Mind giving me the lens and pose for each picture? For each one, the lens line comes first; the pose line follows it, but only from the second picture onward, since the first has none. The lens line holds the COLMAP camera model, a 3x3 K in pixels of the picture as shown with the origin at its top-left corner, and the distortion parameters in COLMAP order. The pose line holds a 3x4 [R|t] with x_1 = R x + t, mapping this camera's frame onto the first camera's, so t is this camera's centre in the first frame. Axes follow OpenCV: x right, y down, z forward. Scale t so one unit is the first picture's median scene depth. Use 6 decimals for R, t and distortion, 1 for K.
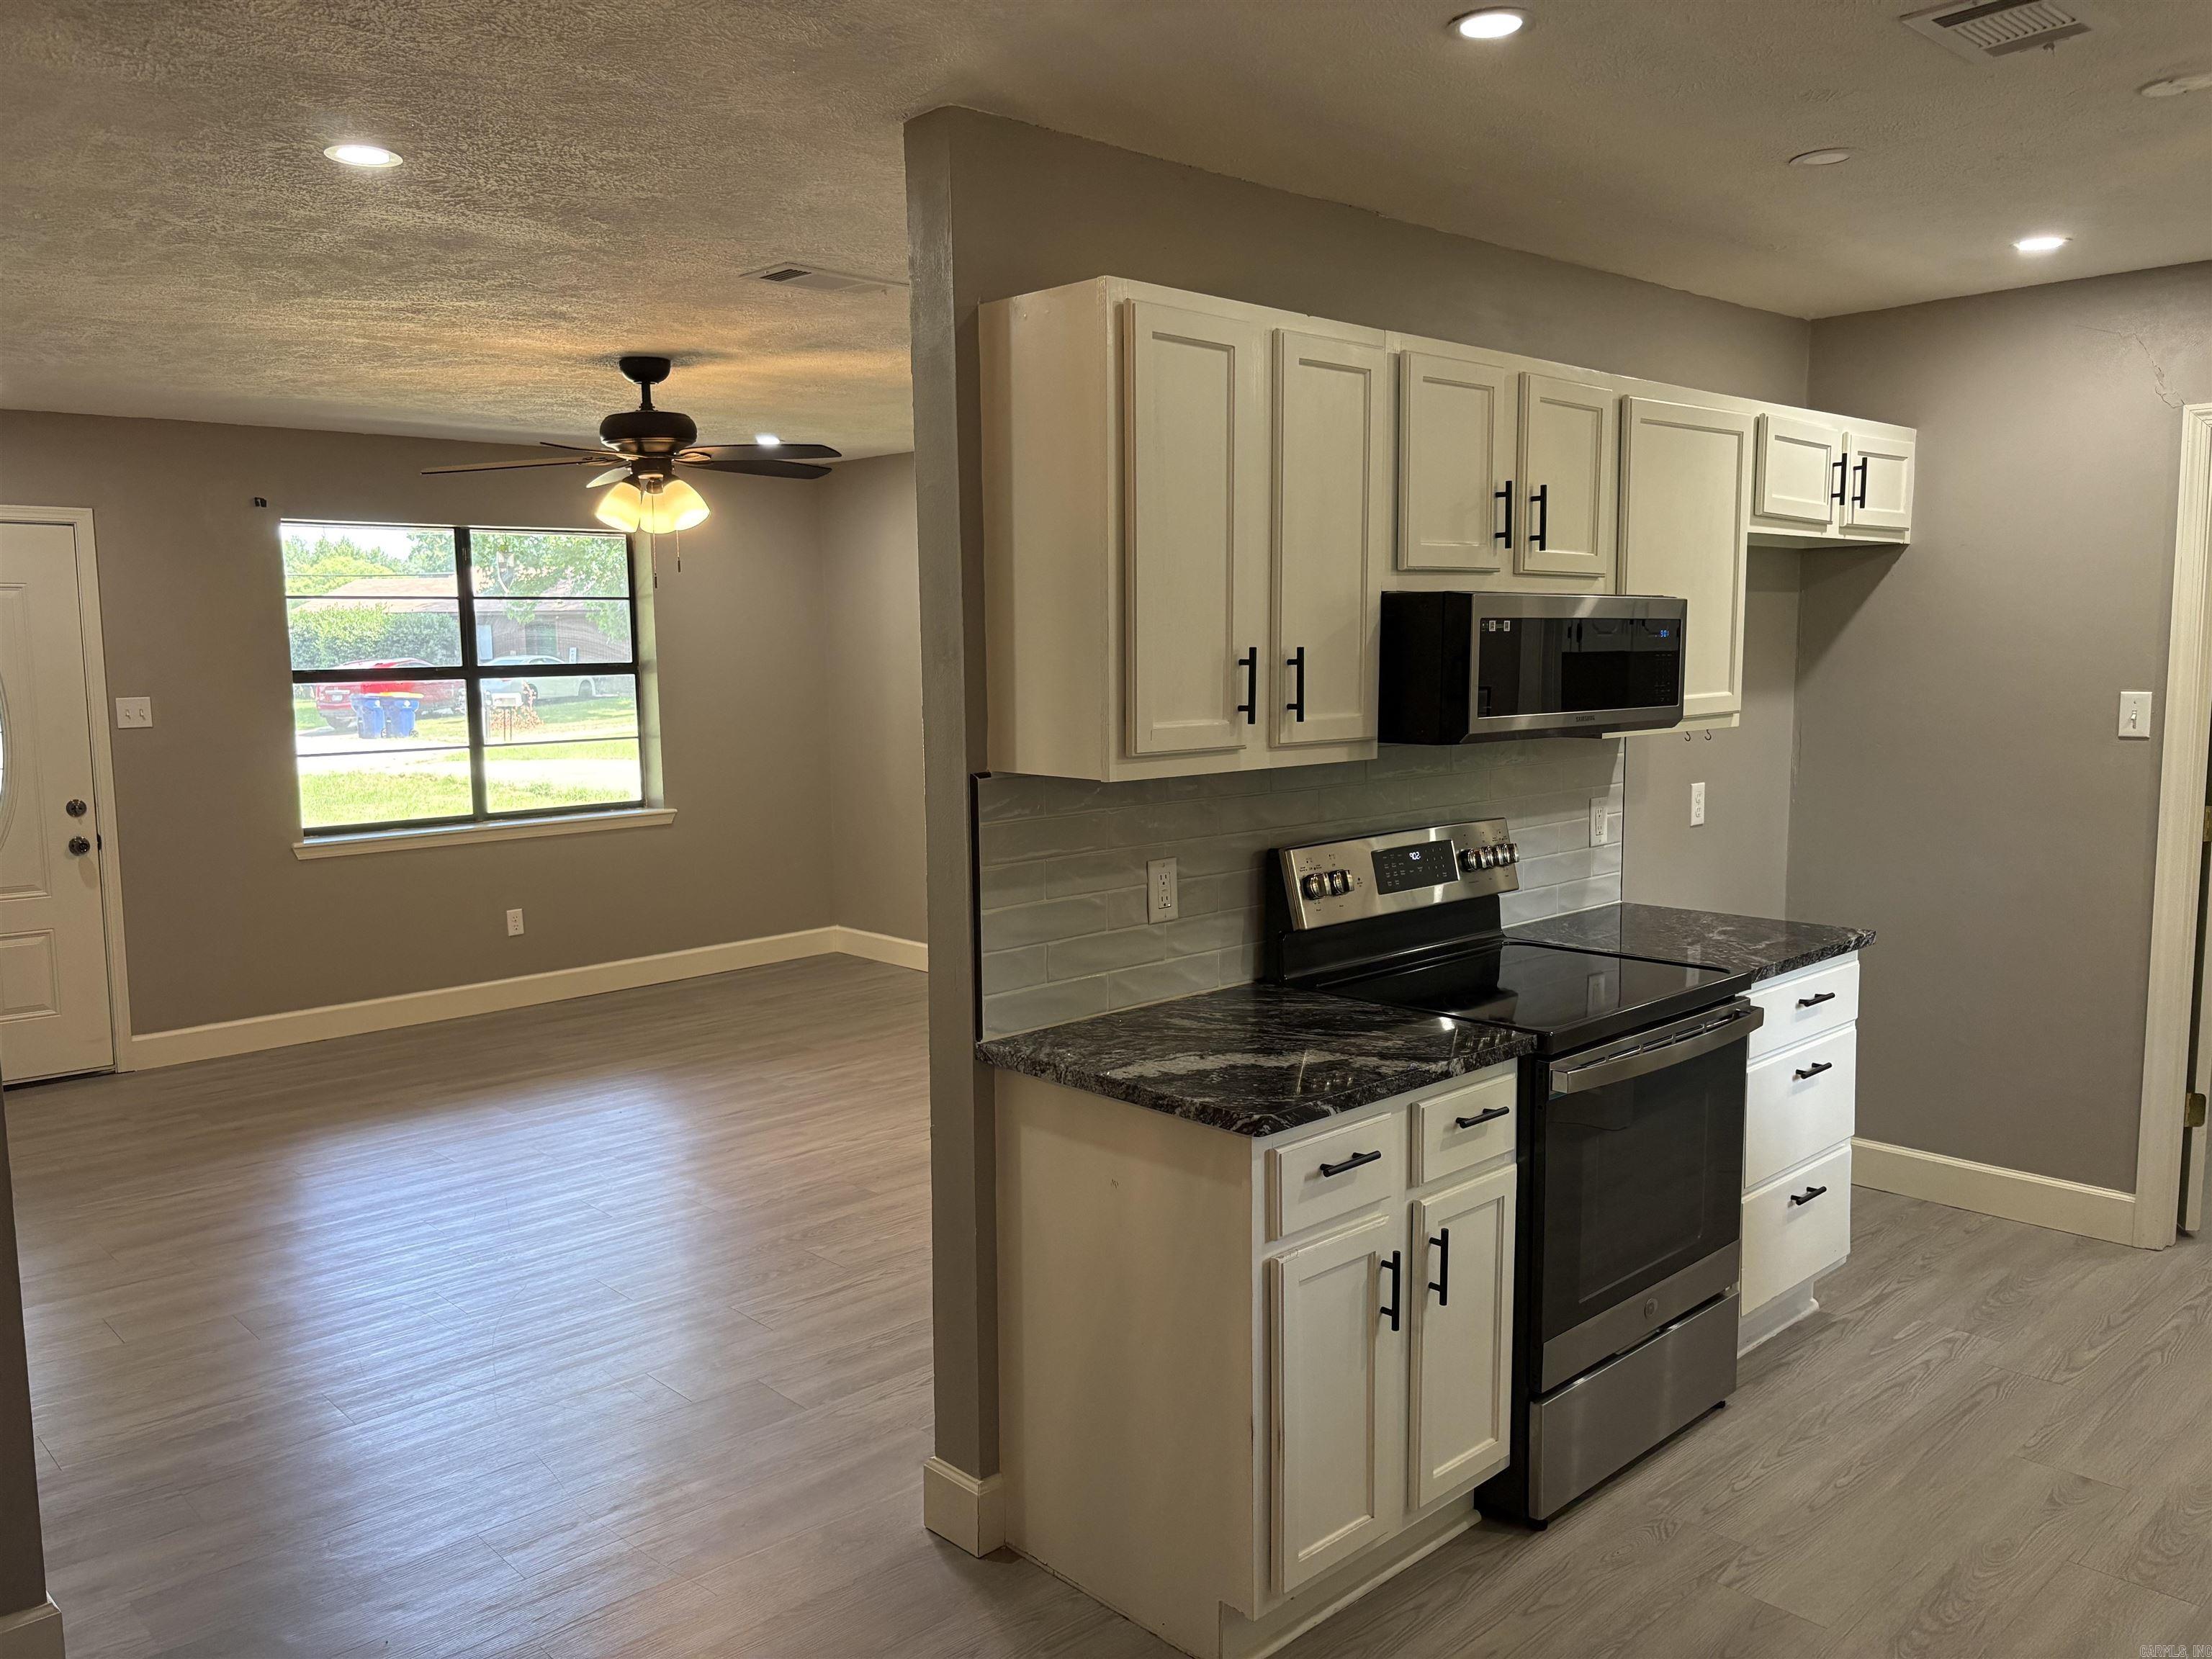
lens RADIAL K [[1673.2, 0, 1117.0], [0, 1673.2, 826.1], [0, 0, 1]] dist [0.039976, -0.051507]
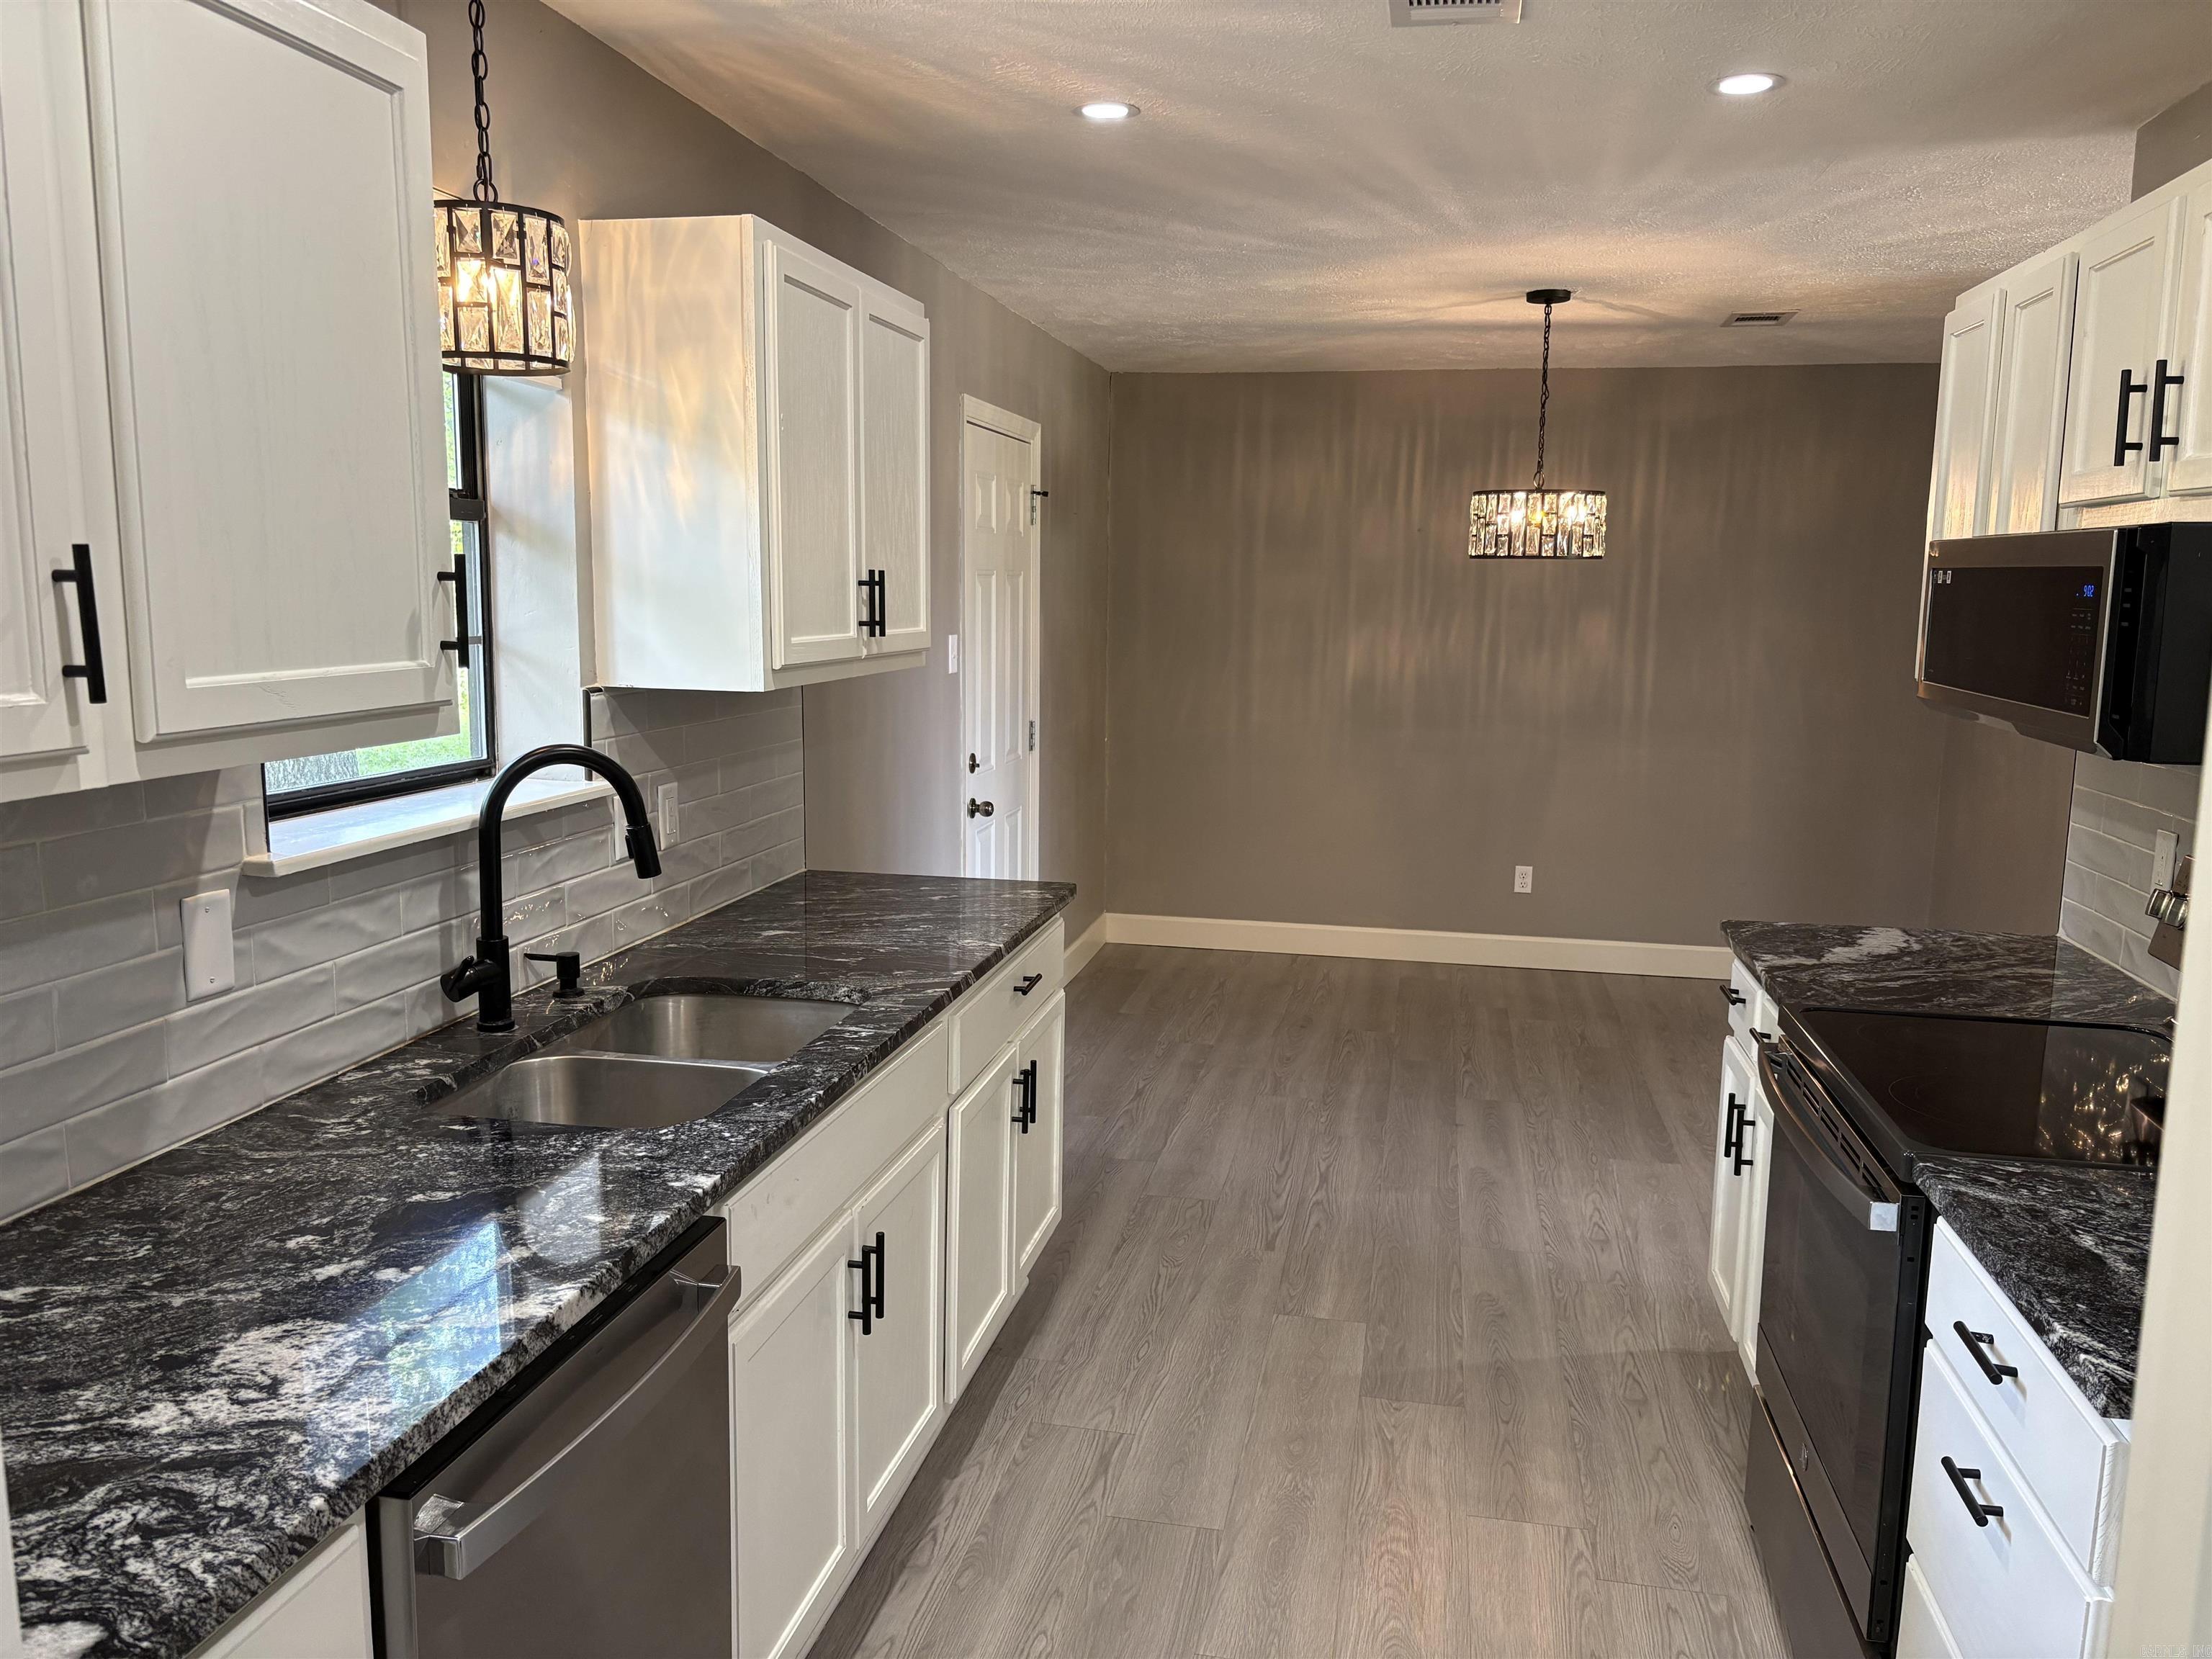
lens RADIAL K [[1673.2, 0, 1096.4], [0, 1673.2, 844.2], [0, 0, 1]] dist [0.039976, -0.051507]
pose [[-0.816894, 0.089203, -0.569848, 0.778172], [-0.070089, 0.965295, 0.251580, -0.125349], [0.572514, 0.245454, -0.782292, 1.047214]]
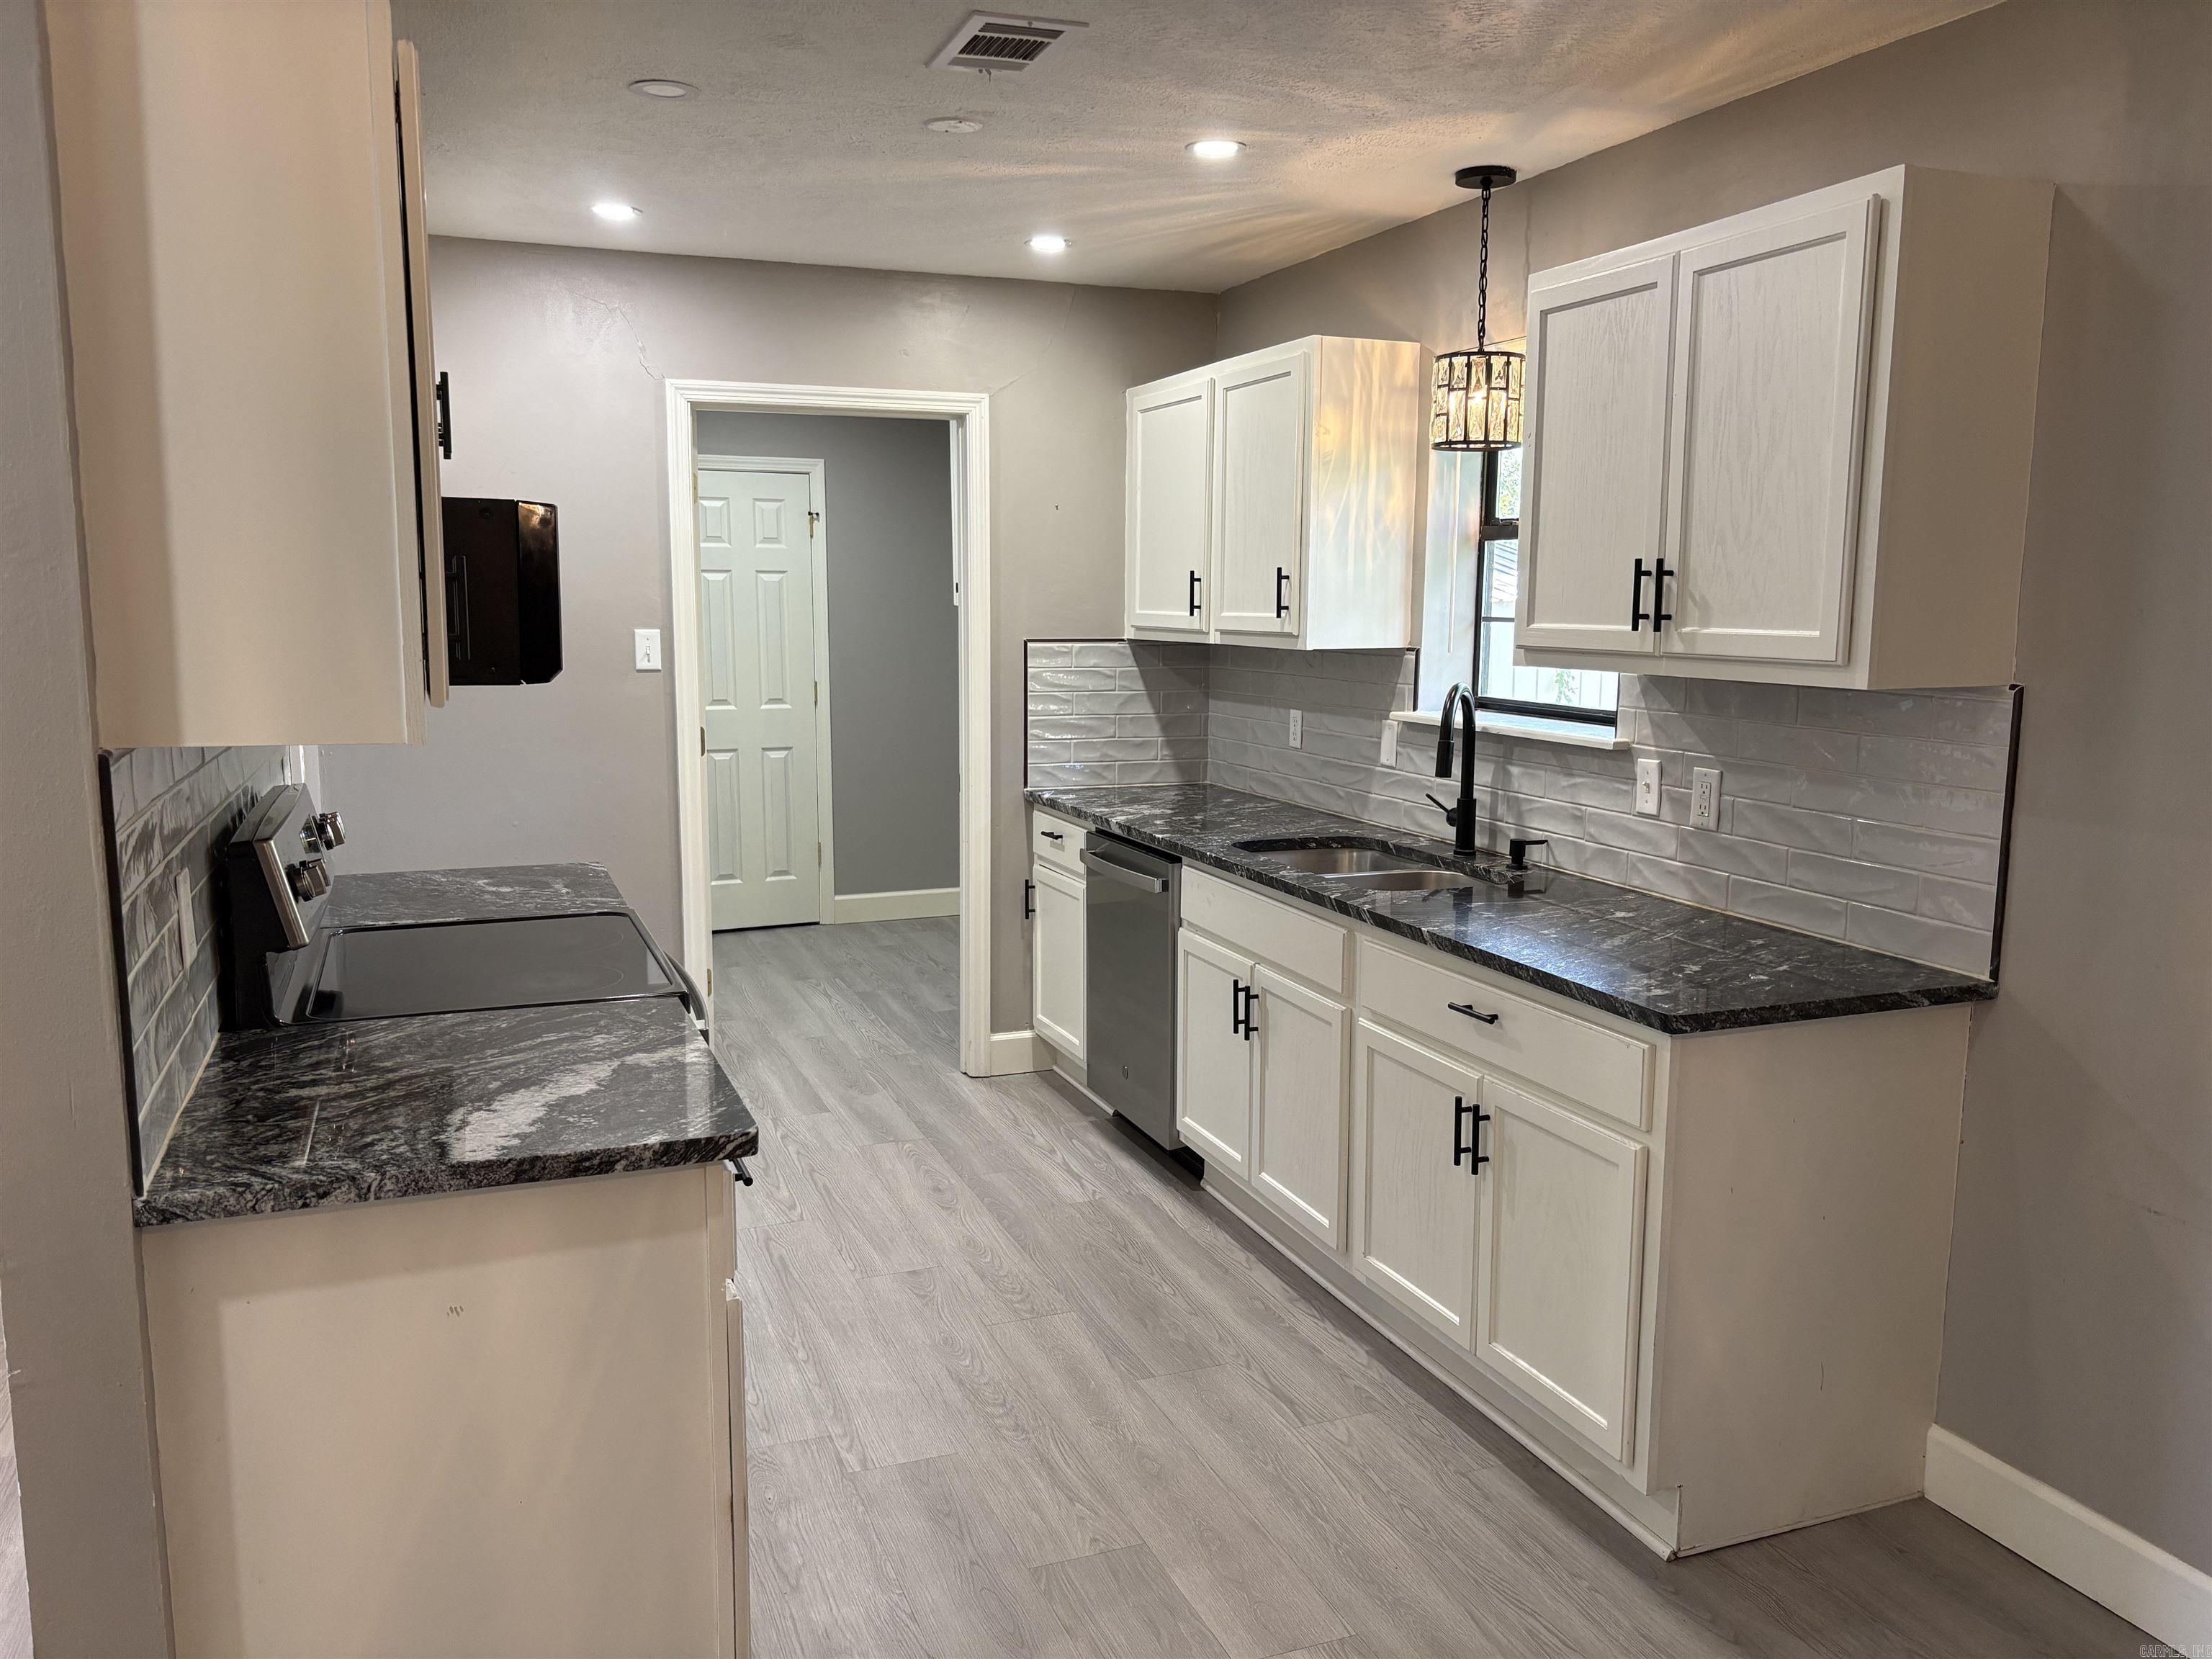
lens RADIAL K [[1673.2, 0, 1109.9], [0, 1673.2, 860.6], [0, 0, 1]] dist [0.039976, -0.051507]
pose [[0.369972, -0.132723, 0.919513, -0.342204], [0.094455, 0.989988, 0.104891, -0.015447], [-0.924229, 0.048046, 0.378805, 0.301712]]
